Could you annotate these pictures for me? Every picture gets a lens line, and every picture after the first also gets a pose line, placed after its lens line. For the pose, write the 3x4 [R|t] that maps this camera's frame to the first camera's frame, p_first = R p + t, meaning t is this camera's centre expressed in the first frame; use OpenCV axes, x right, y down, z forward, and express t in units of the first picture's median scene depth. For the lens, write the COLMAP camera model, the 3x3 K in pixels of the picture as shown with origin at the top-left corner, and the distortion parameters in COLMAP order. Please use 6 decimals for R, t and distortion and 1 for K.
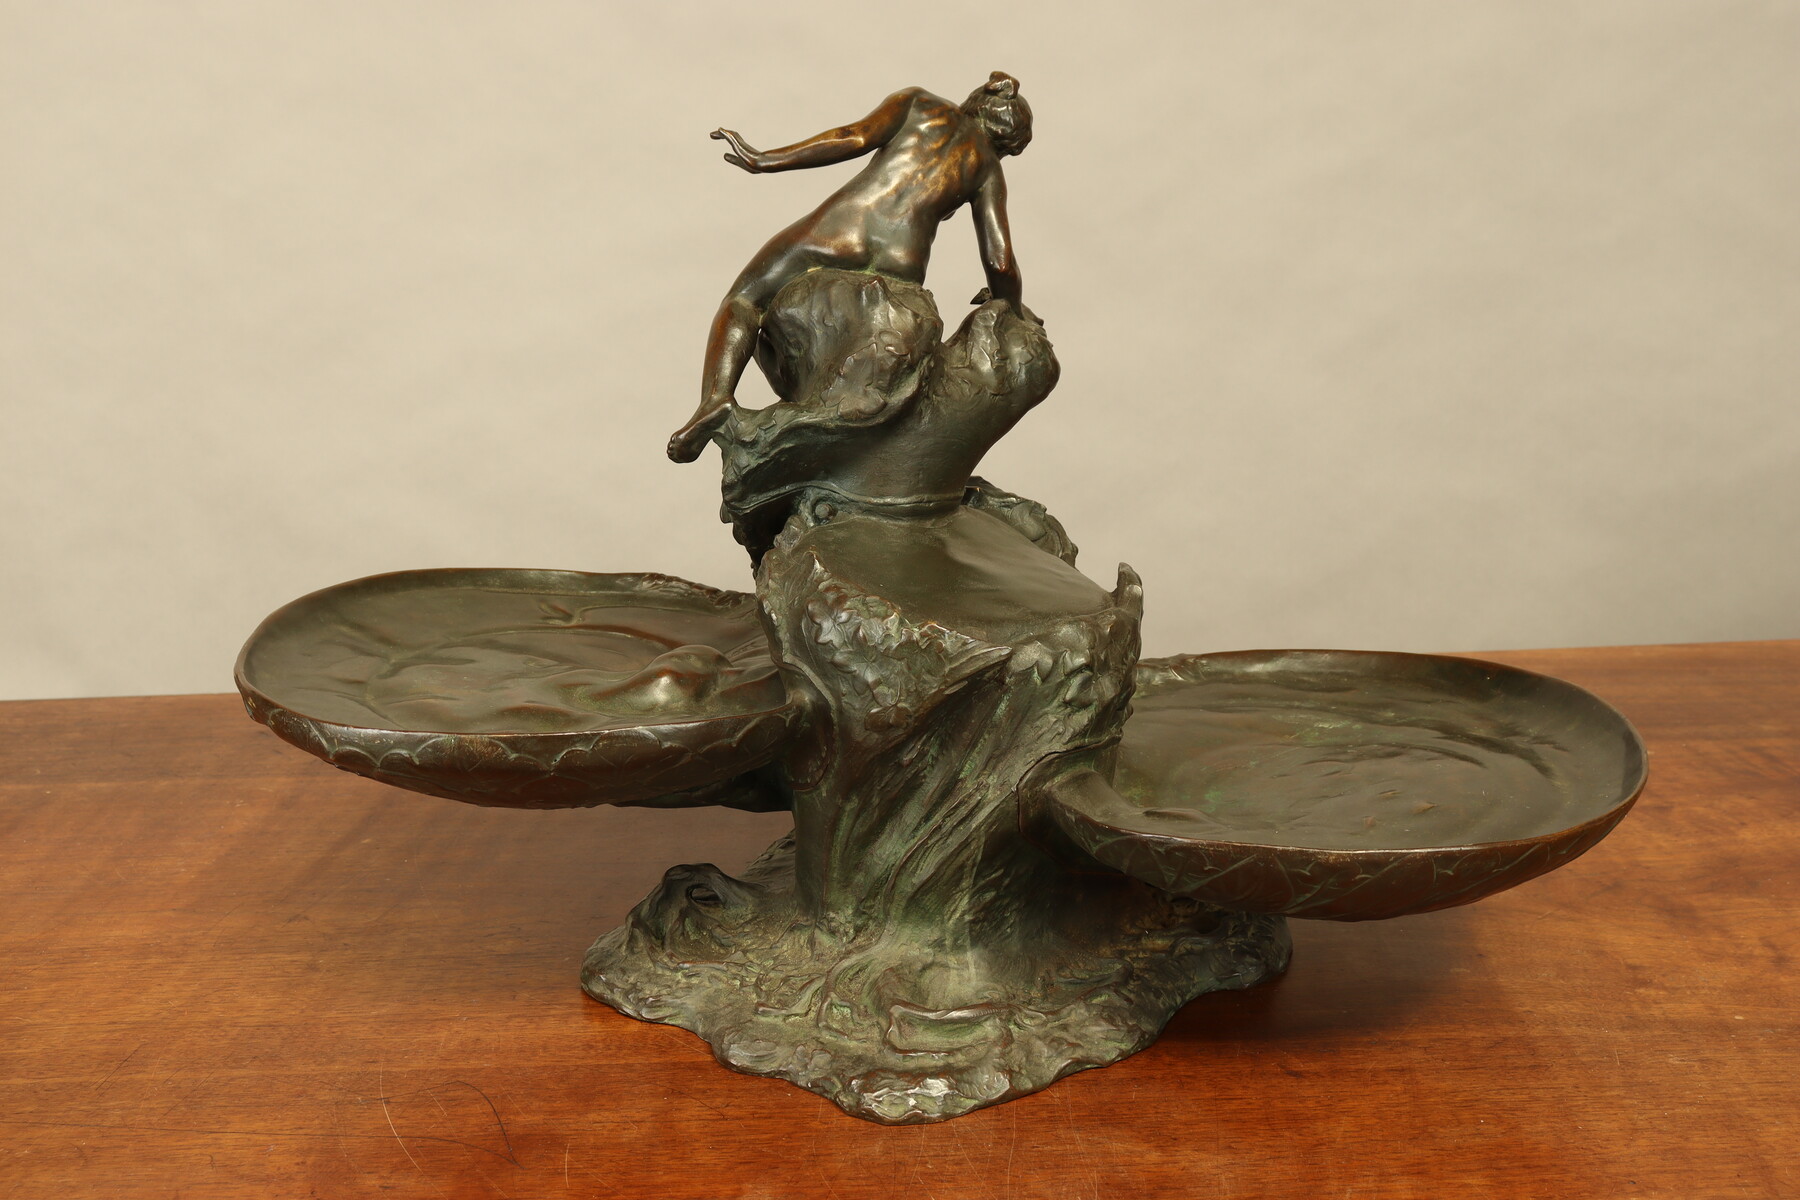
lens RADIAL K [[2265.6, 0, 901.8], [0, 2265.6, 597.6], [0, 0, 1]] dist [0.016468, 0.000000]
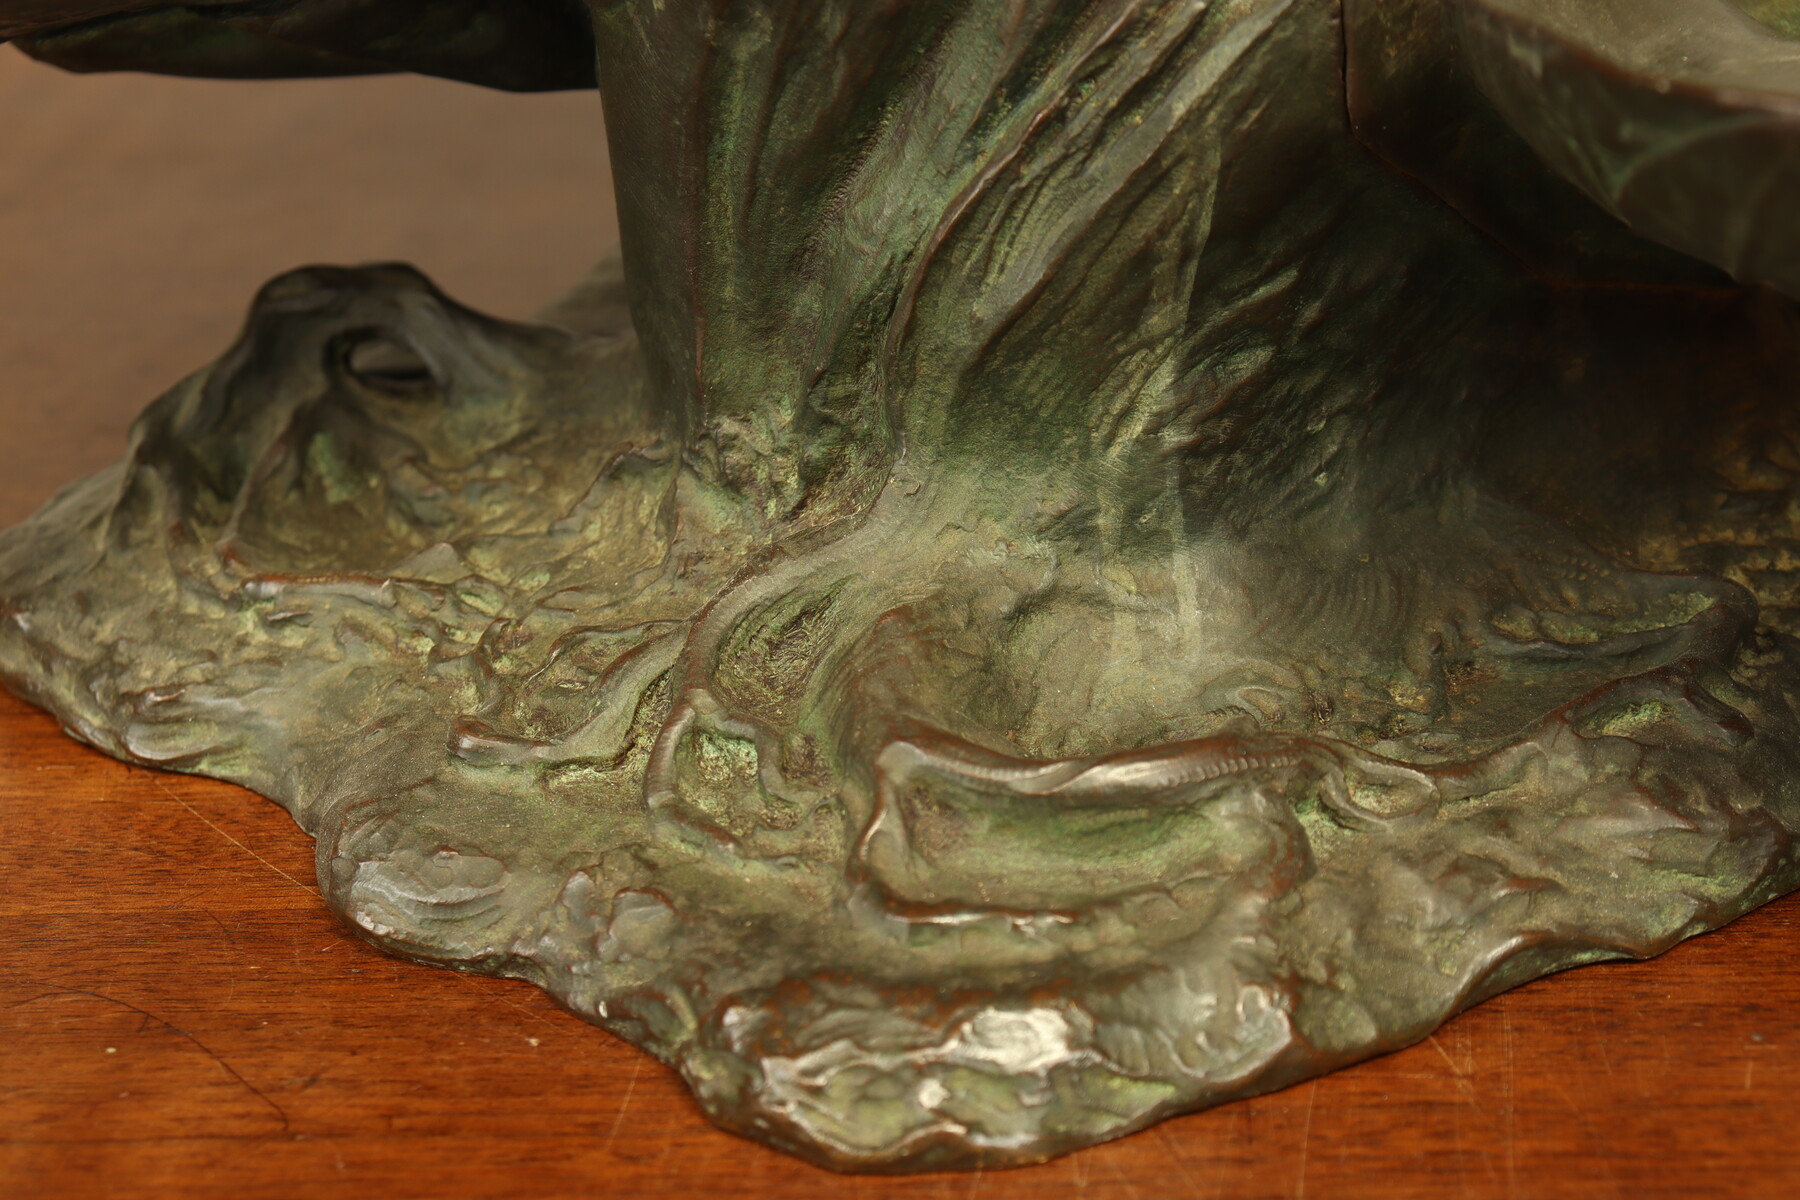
lens RADIAL K [[4083.8, 0, 952.7], [0, 4083.8, 583.4], [0, 0, 1]] dist [0.297043, 0.000000]
pose [[0.995653, 0.005694, -0.092965, 0.050440], [0.010891, 0.984165, 0.176922, 0.067738], [0.092500, -0.177166, 0.979825, 0.488403]]
